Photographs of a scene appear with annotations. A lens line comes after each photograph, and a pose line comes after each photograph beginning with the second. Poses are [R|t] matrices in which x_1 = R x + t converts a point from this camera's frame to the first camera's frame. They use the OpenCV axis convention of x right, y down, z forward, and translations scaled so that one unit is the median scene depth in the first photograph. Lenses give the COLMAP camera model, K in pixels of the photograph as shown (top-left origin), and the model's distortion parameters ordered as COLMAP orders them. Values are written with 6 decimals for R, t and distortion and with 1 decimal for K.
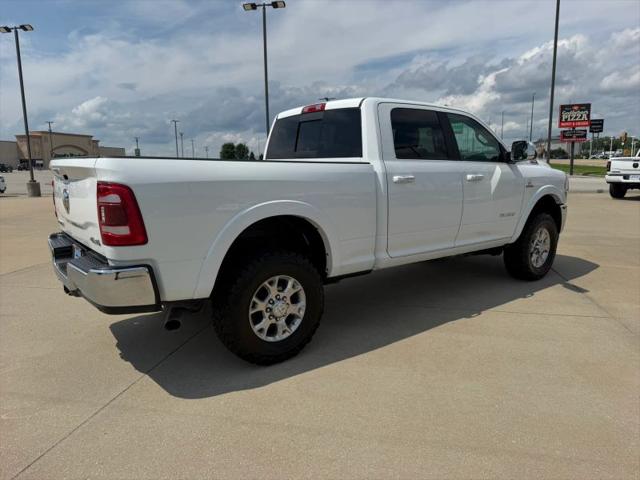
lens RADIAL K [[460.9, 0, 320.9], [0, 460.9, 244.0], [0, 0, 1]] dist [0.046119, -0.057380]
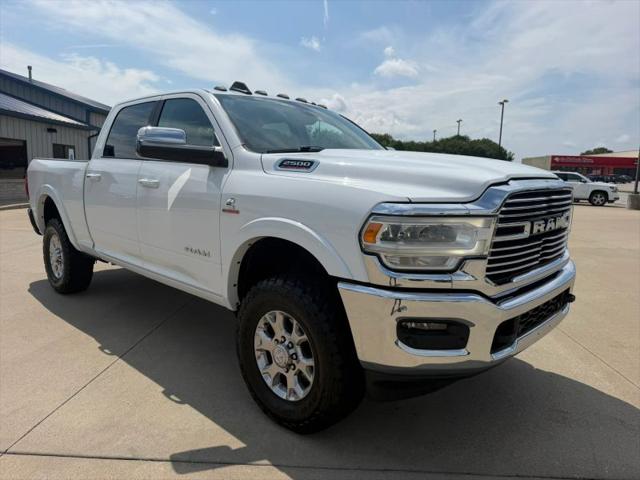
lens RADIAL K [[465.7, 0, 317.0], [0, 465.7, 241.9], [0, 0, 1]] dist [0.074923, -0.094828]
pose [[0.123058, 0.159610, -0.979480, 0.936188], [-0.193792, 0.971845, 0.134019, -0.172445], [0.973294, 0.173324, 0.150525, 0.979405]]
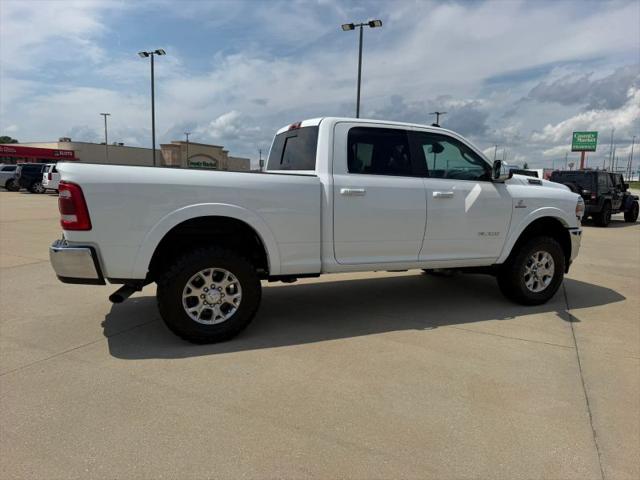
lens RADIAL K [[465.1, 0, 321.3], [0, 465.1, 241.2], [0, 0, 1]] dist [0.041049, -0.051025]
pose [[0.966649, 0.071825, -0.245825, 0.280183], [-0.080509, 0.996429, -0.025449, 0.005687], [0.243120, 0.044392, 0.968980, -0.048842]]
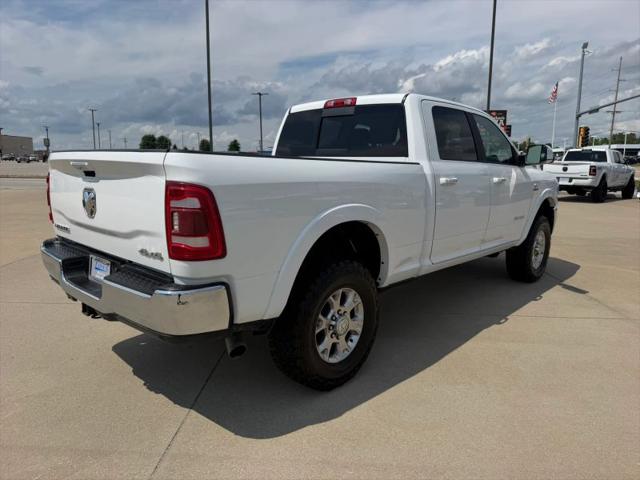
lens RADIAL K [[458.8, 0, 319.6], [0, 458.8, 239.6], [0, 0, 1]] dist [0.040323, -0.046080]
pose [[0.986529, -0.003646, 0.163543, -0.171296], [0.003892, 0.999992, -0.001181, -0.015267], [-0.163537, 0.001802, 0.986535, 0.082011]]
